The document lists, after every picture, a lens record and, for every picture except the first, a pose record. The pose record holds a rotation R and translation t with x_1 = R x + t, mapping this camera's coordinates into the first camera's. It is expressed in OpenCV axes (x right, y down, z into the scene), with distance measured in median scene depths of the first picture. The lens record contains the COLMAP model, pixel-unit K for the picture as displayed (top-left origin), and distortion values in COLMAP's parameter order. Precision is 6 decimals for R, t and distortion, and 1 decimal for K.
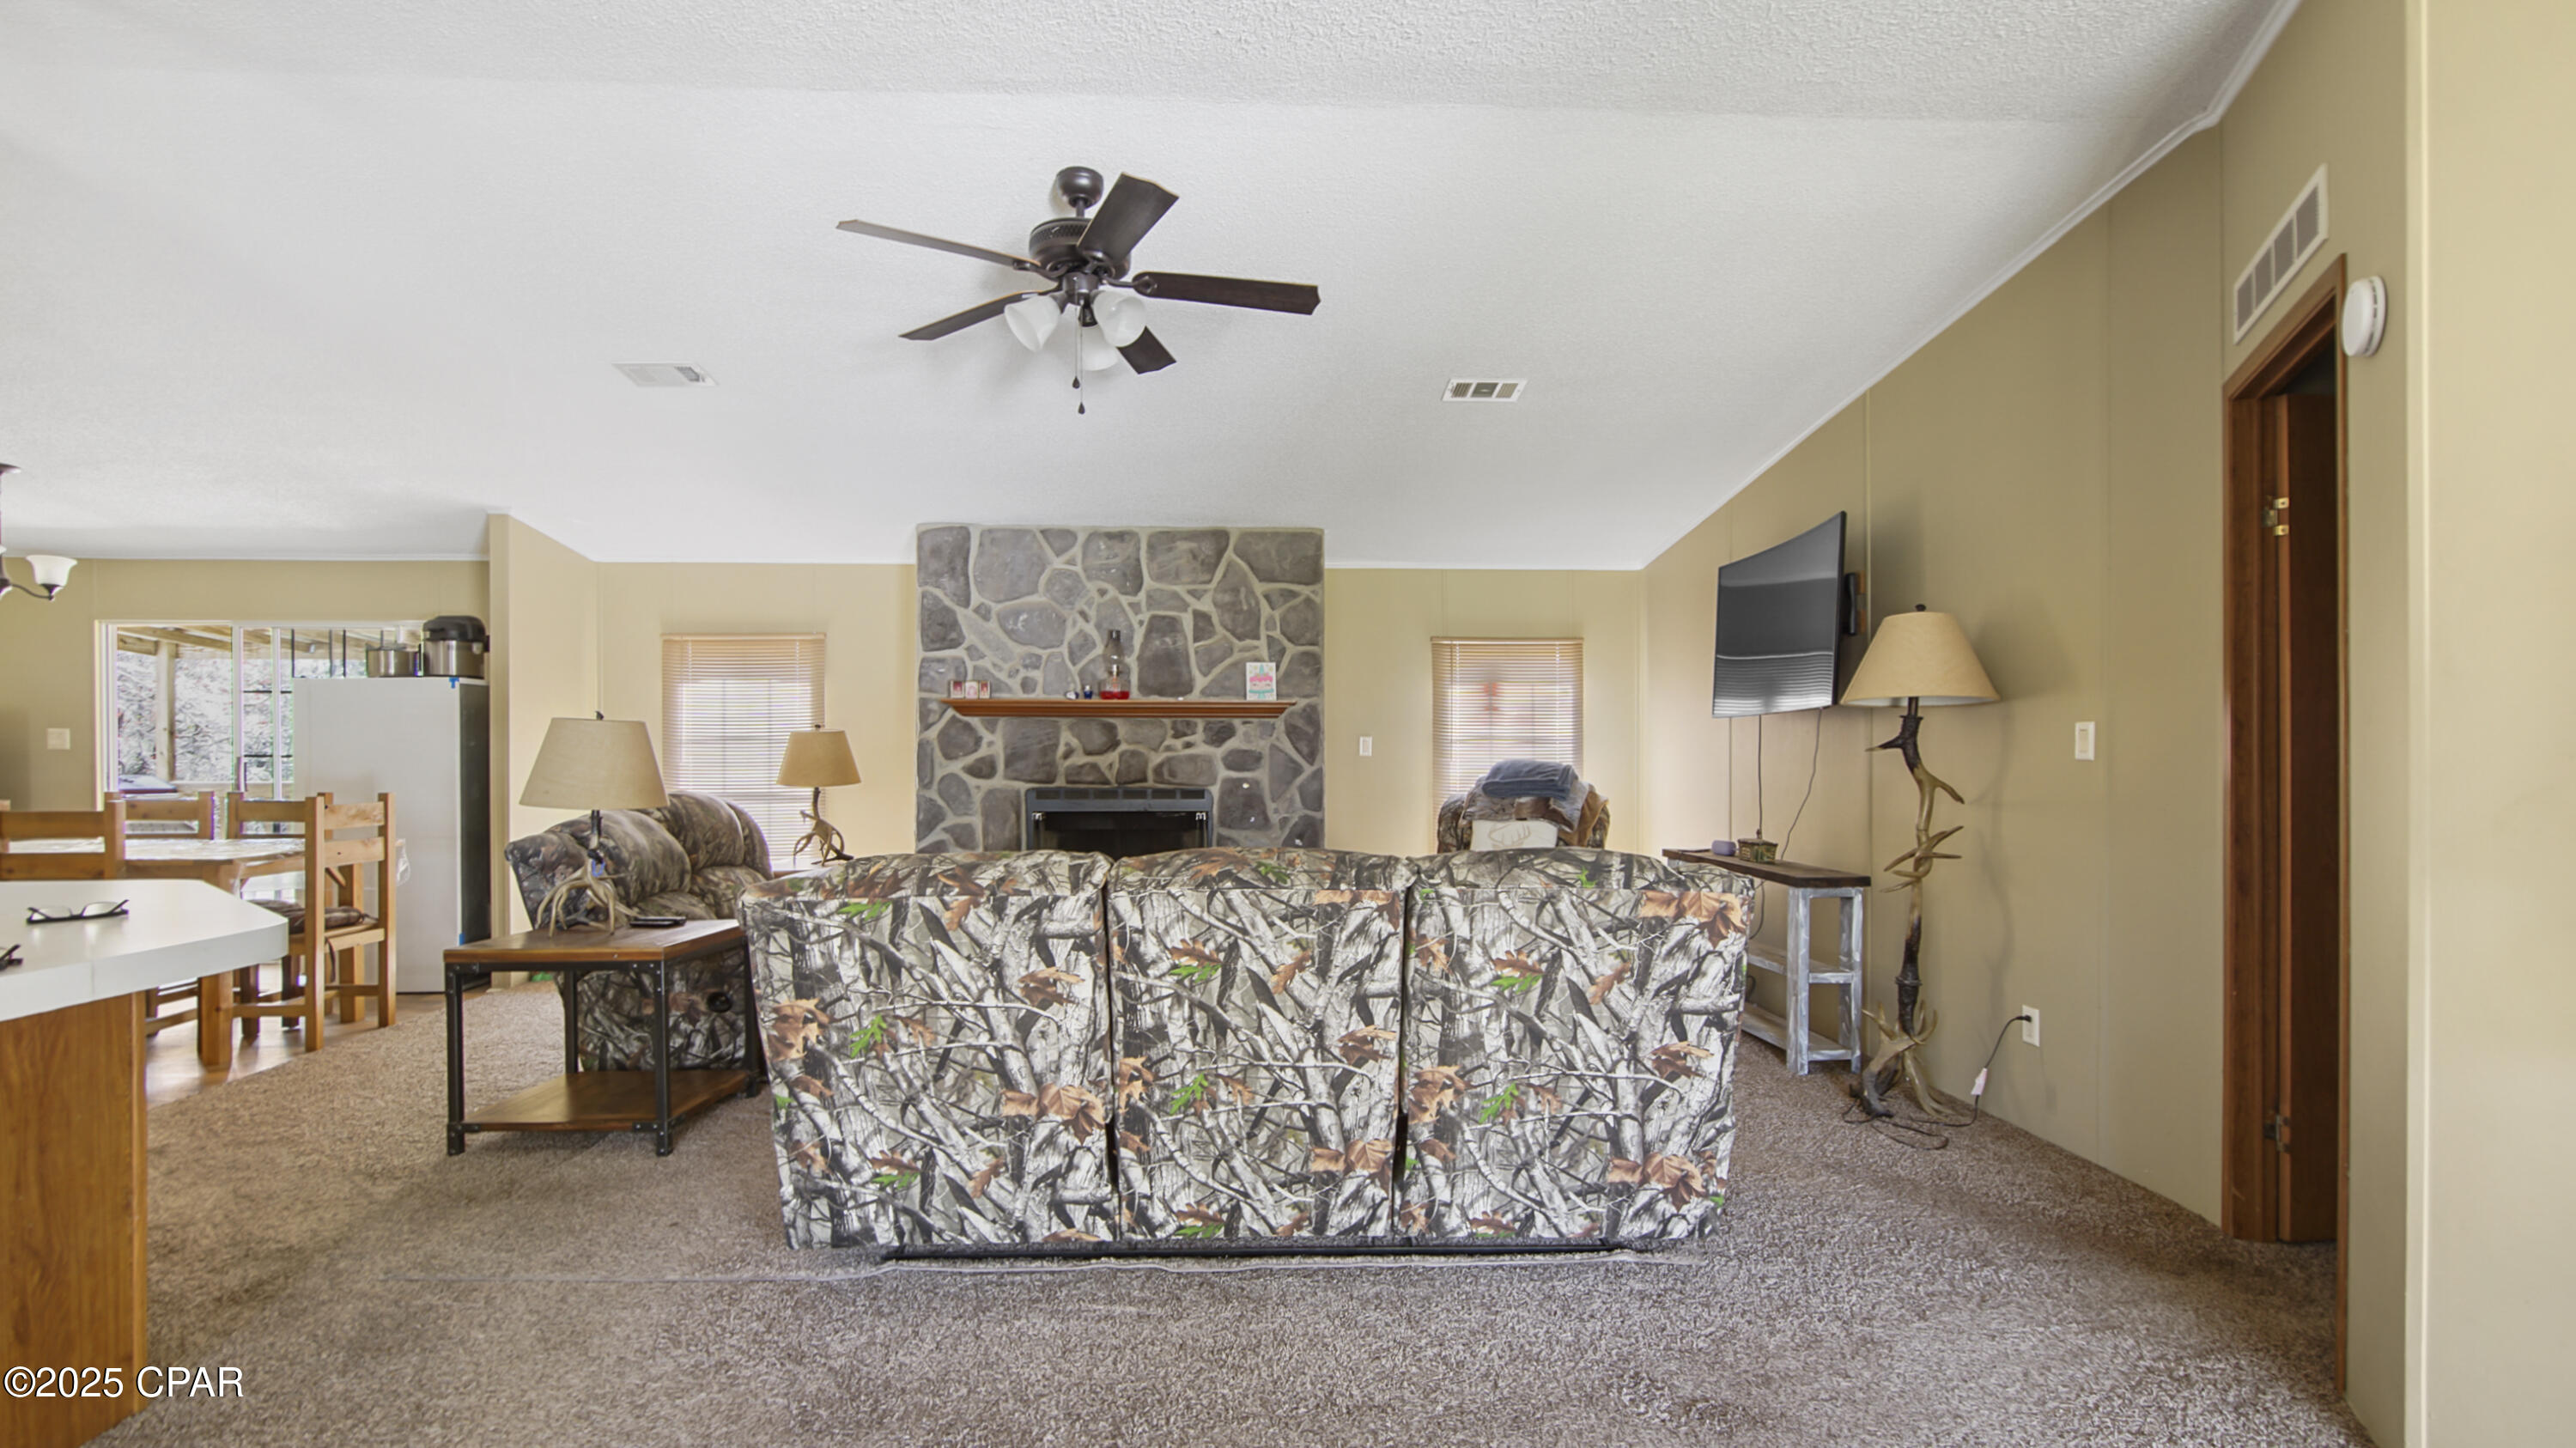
lens RADIAL K [[1156.0, 0, 1293.1], [0, 1156.0, 760.8], [0, 0, 1]] dist [0.000891, -0.000119]
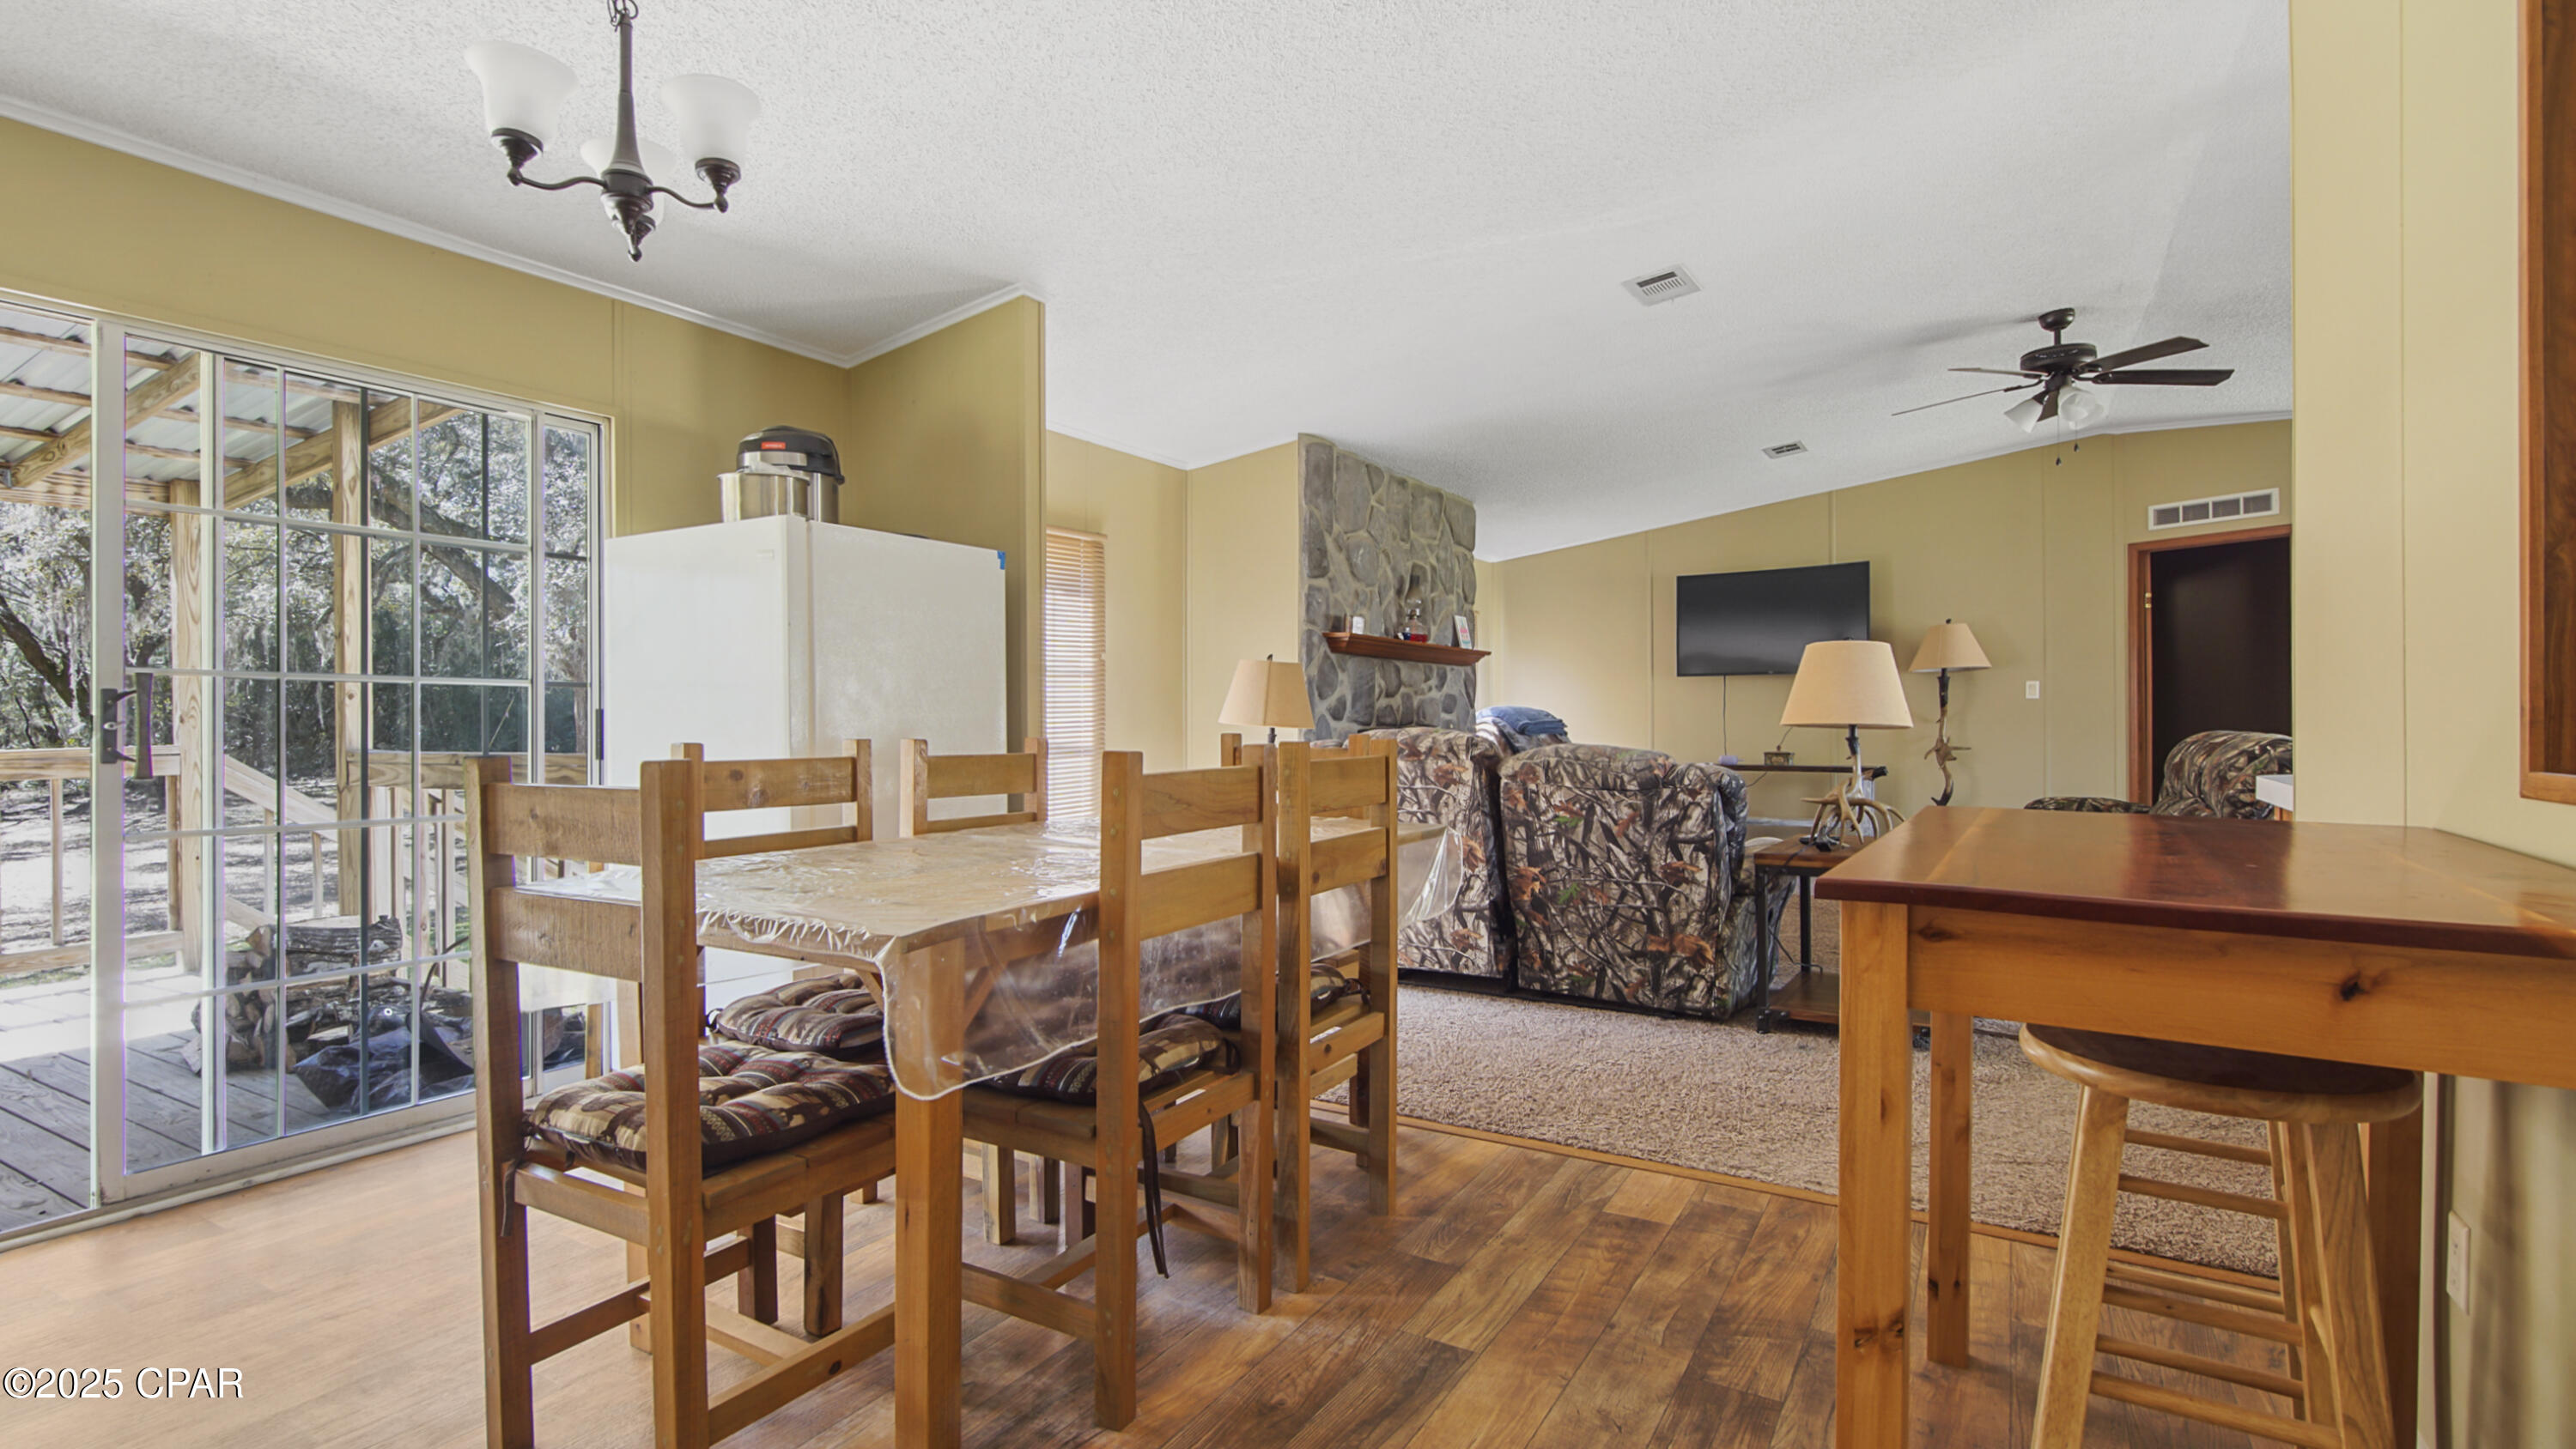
lens RADIAL K [[1219.3, 0, 1288.0], [0, 1219.3, 724.5], [0, 0, 1]] dist [0.001845, -0.000632]
pose [[0.563850, -0.003462, 0.825870, -1.089673], [0.012078, 0.999919, -0.004055, 0.021818], [-0.825789, 0.012261, 0.563846, 0.478900]]
